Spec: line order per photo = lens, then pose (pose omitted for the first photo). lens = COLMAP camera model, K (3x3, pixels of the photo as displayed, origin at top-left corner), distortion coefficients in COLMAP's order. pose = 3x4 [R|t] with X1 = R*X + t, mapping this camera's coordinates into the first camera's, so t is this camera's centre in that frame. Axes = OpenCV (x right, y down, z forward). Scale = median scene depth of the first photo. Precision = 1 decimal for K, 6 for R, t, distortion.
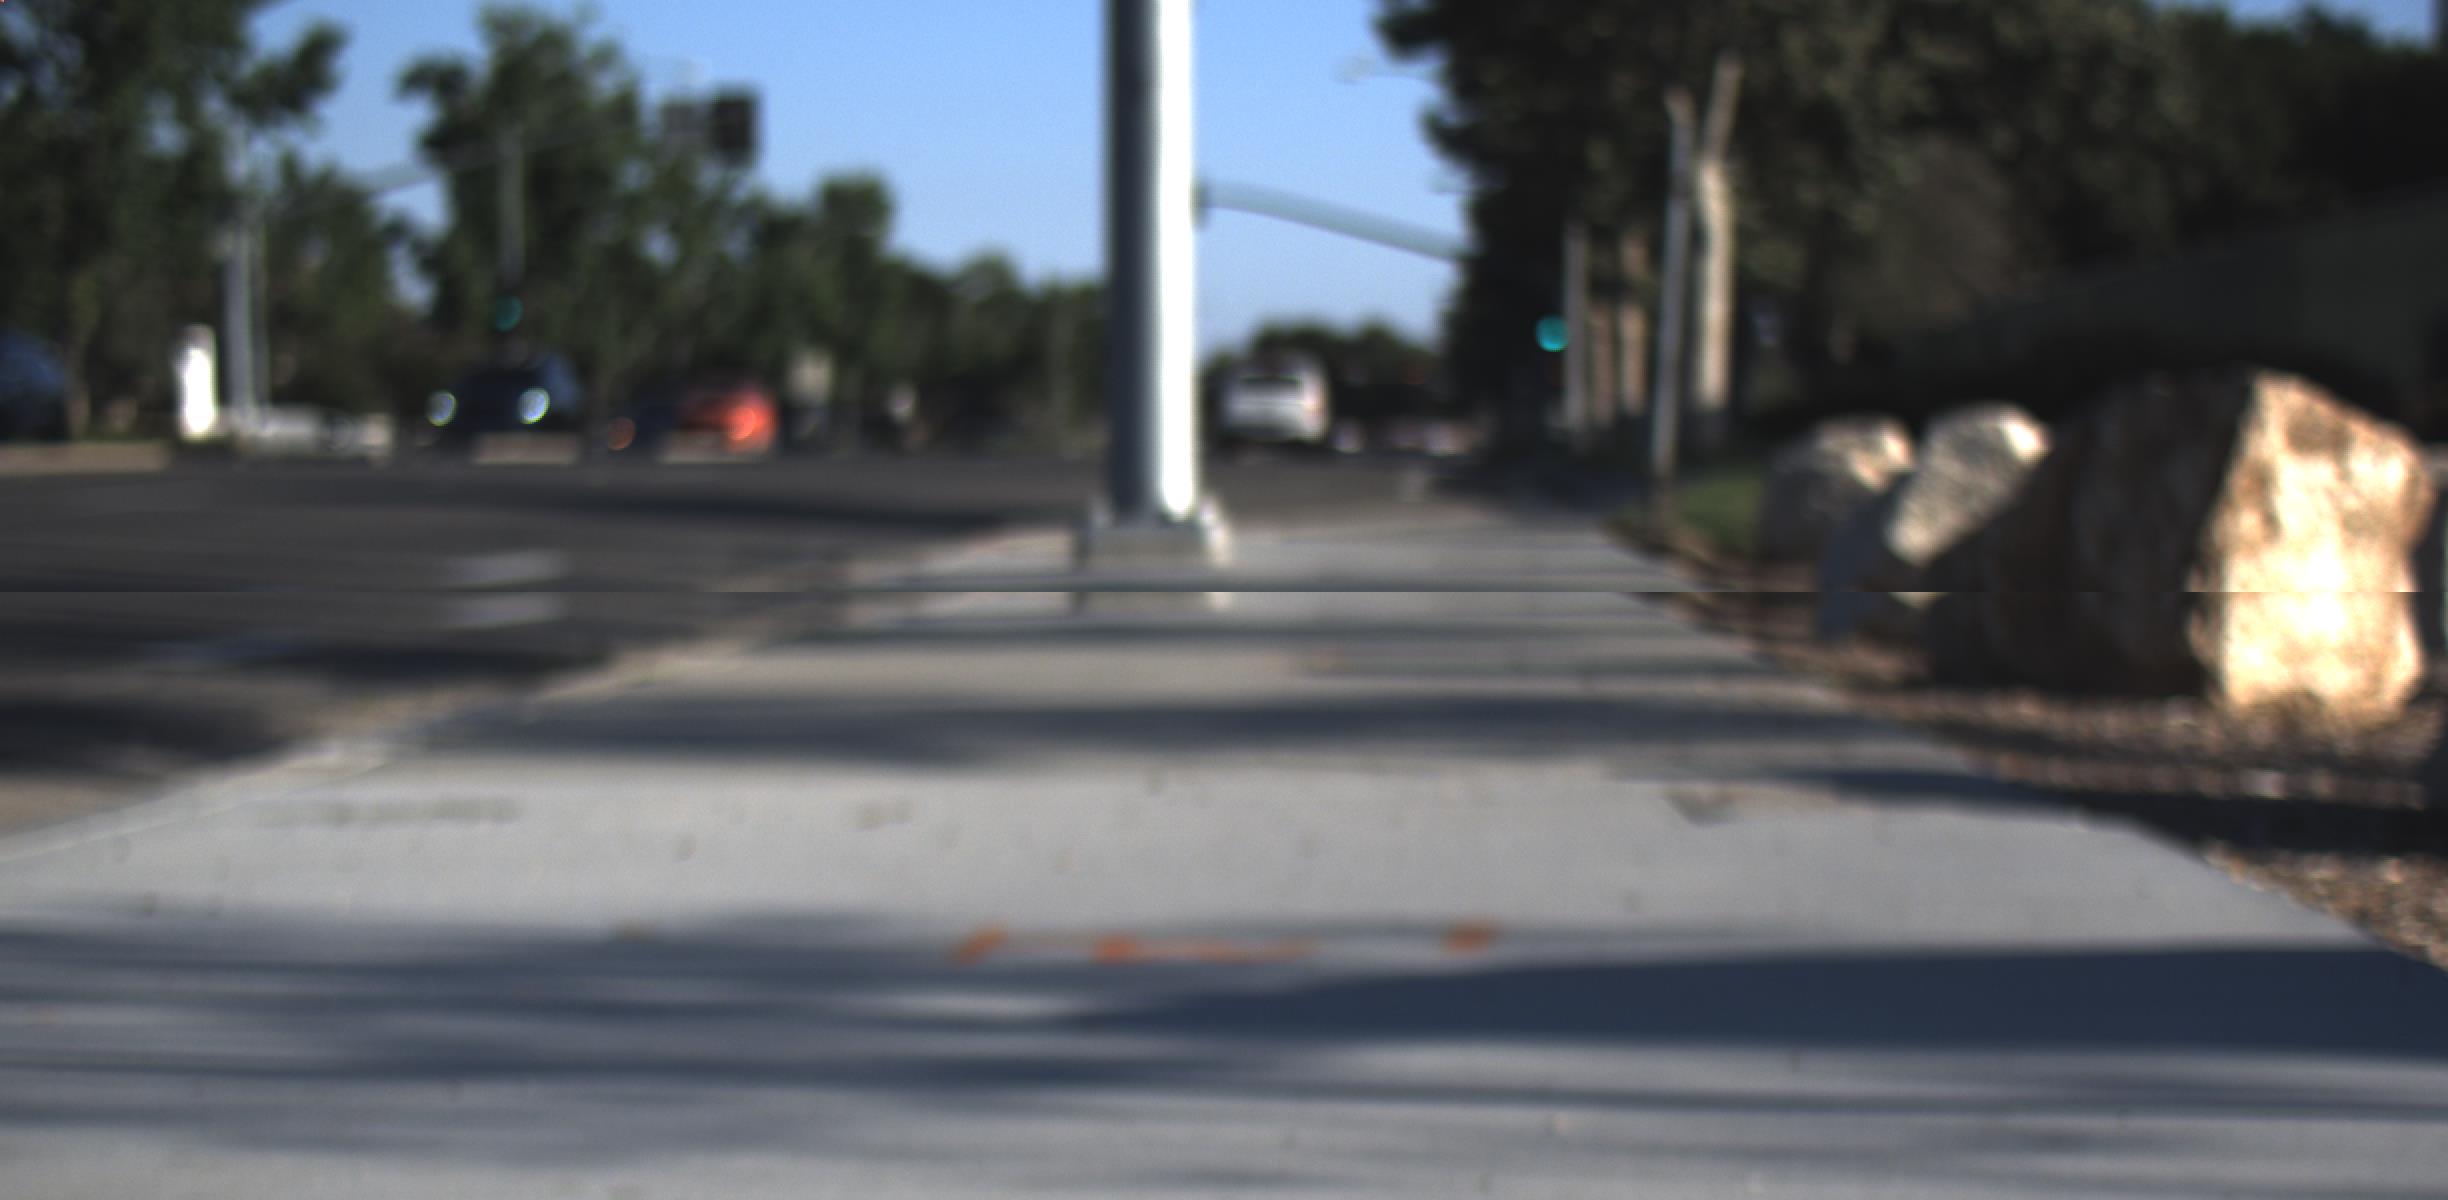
lens RADIAL K [[4381.3, 0, 1227.3], [0, 4381.3, 822.2], [0, 0, 1]] dist [-0.080289, 0.507870]
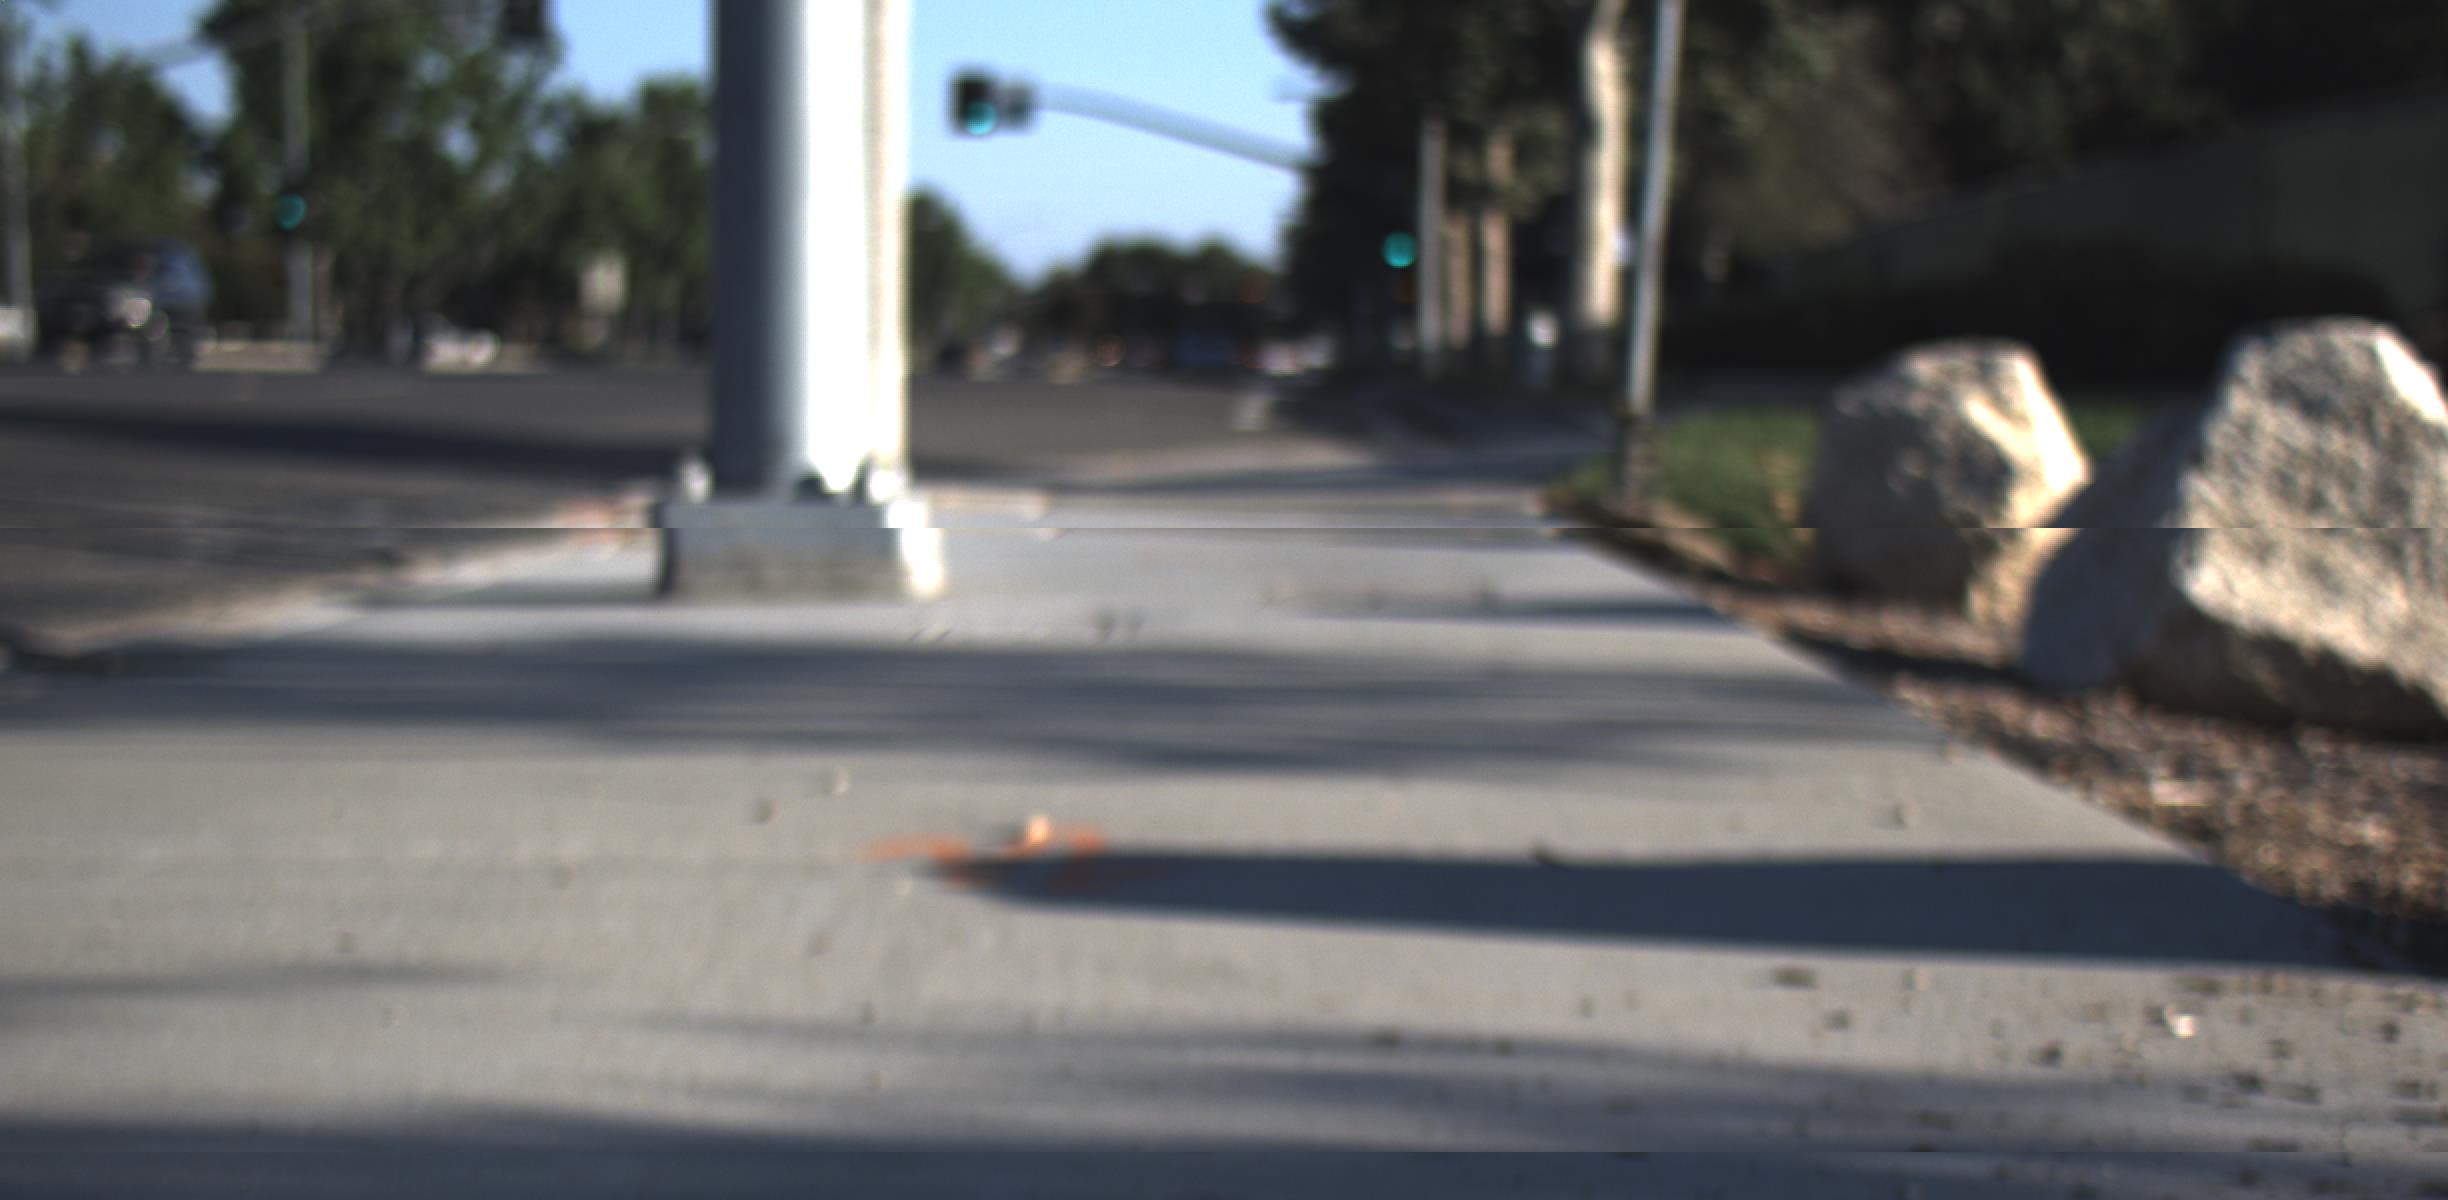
lens RADIAL K [[4381.3, 0, 1227.3], [0, 4381.3, 822.2], [0, 0, 1]] dist [-0.080289, 0.507870]
pose [[0.999218, 0.010635, 0.038080, 0.003069], [-0.011336, 0.999769, 0.018238, -0.006513], [-0.037878, -0.018656, 0.999108, 0.074668]]
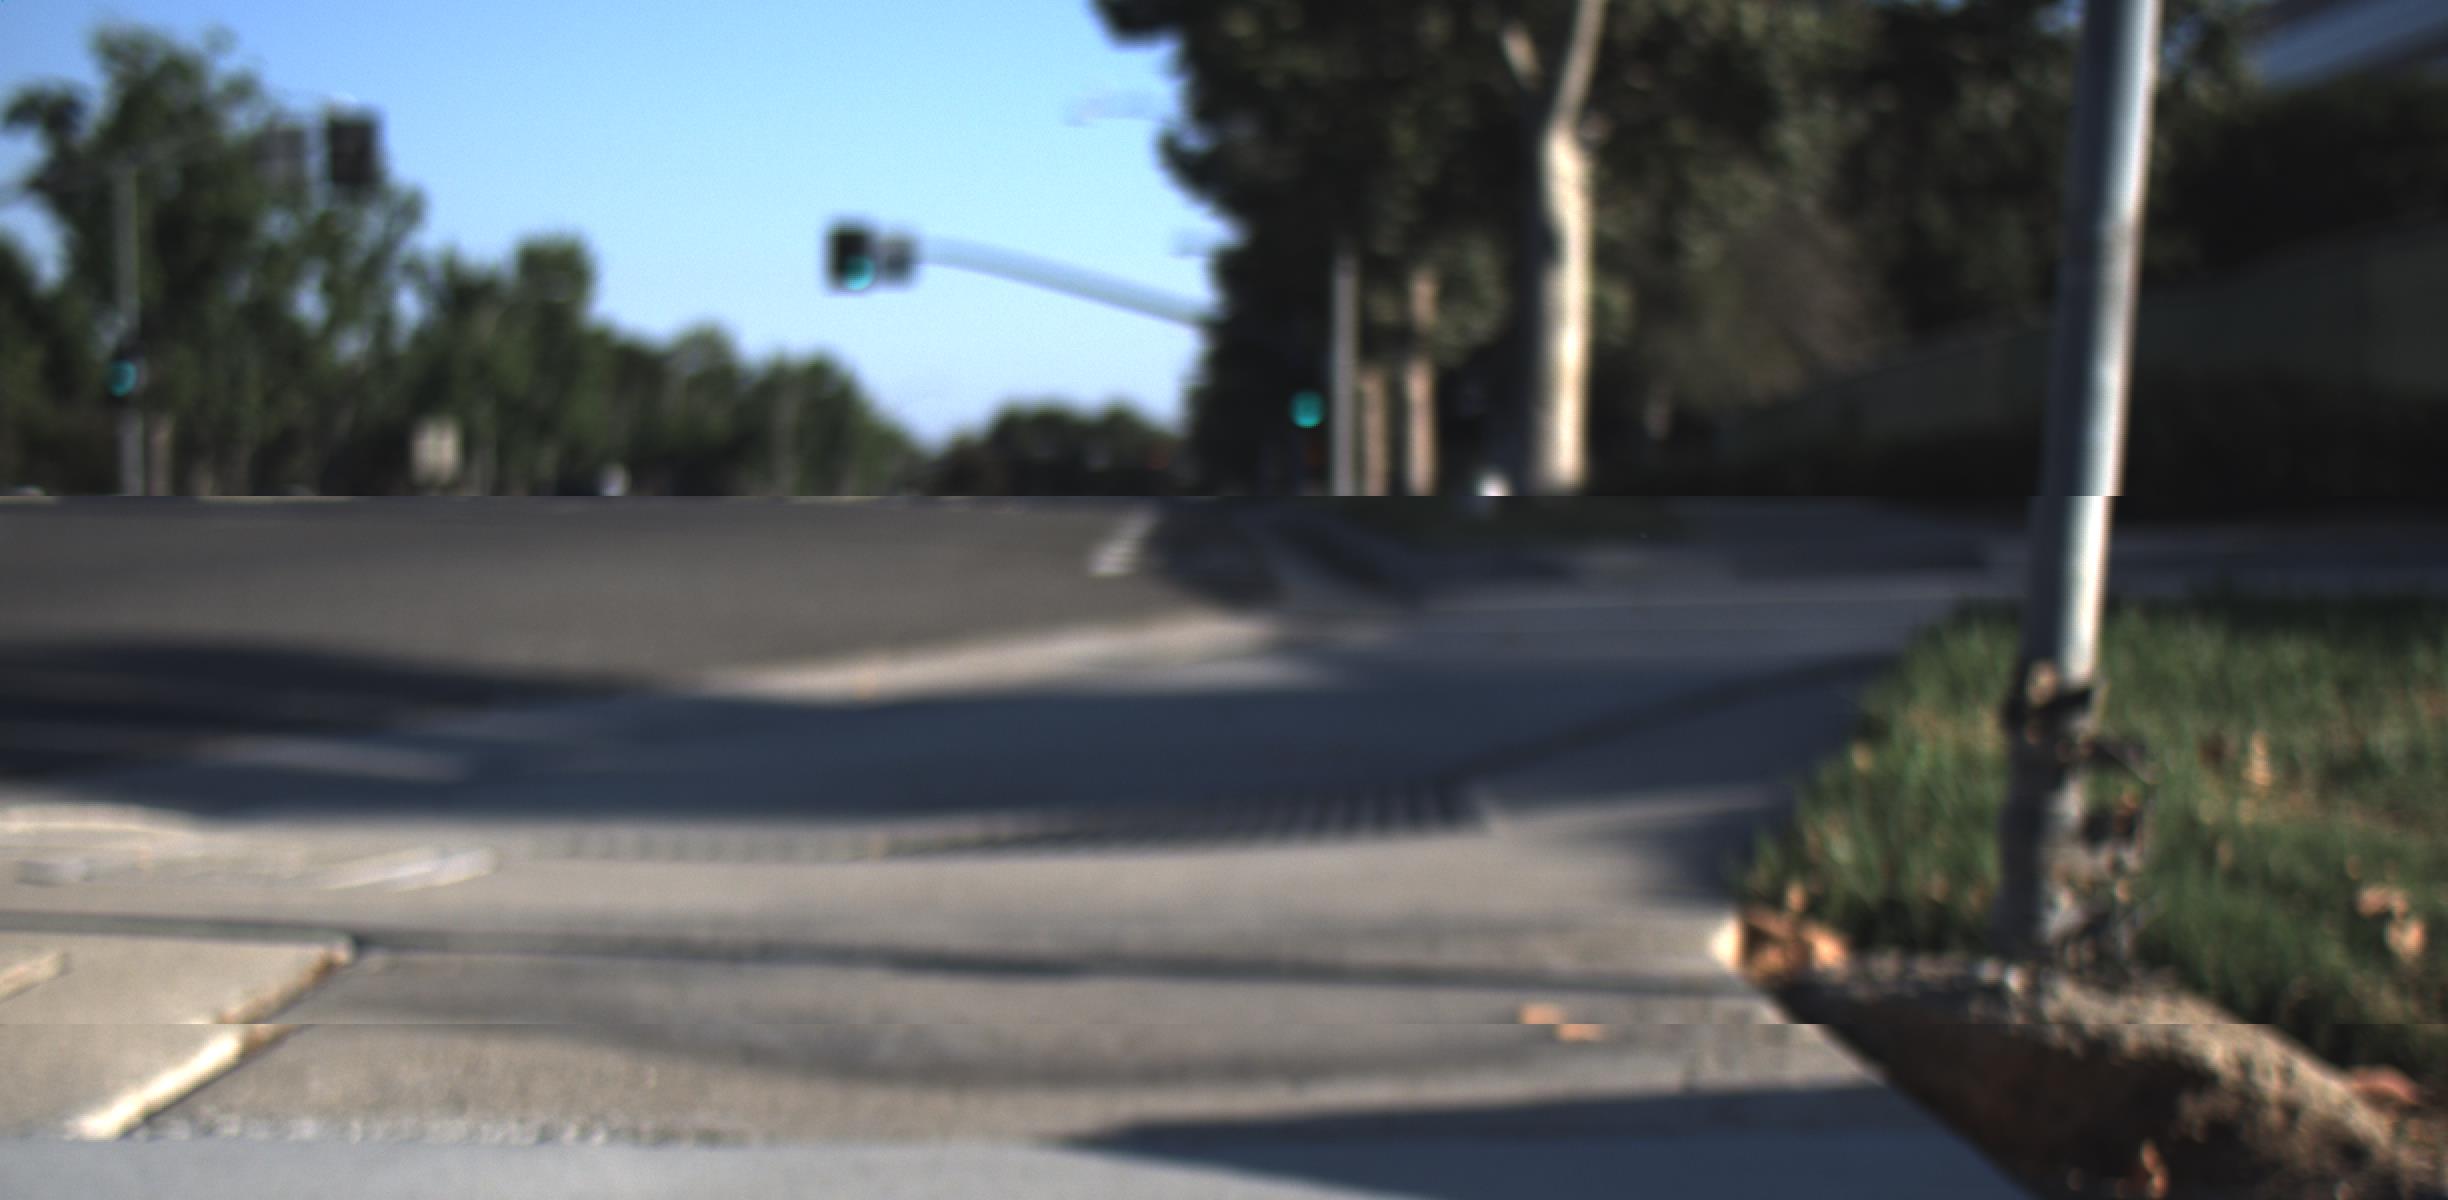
lens RADIAL K [[4381.3, 0, 1227.3], [0, 4381.3, 822.2], [0, 0, 1]] dist [-0.080289, 0.507870]
pose [[0.998309, 0.002534, 0.058080, 0.009066], [-0.001396, 0.999806, -0.019638, -0.014655], [-0.058118, 0.019524, 0.998119, 0.163019]]
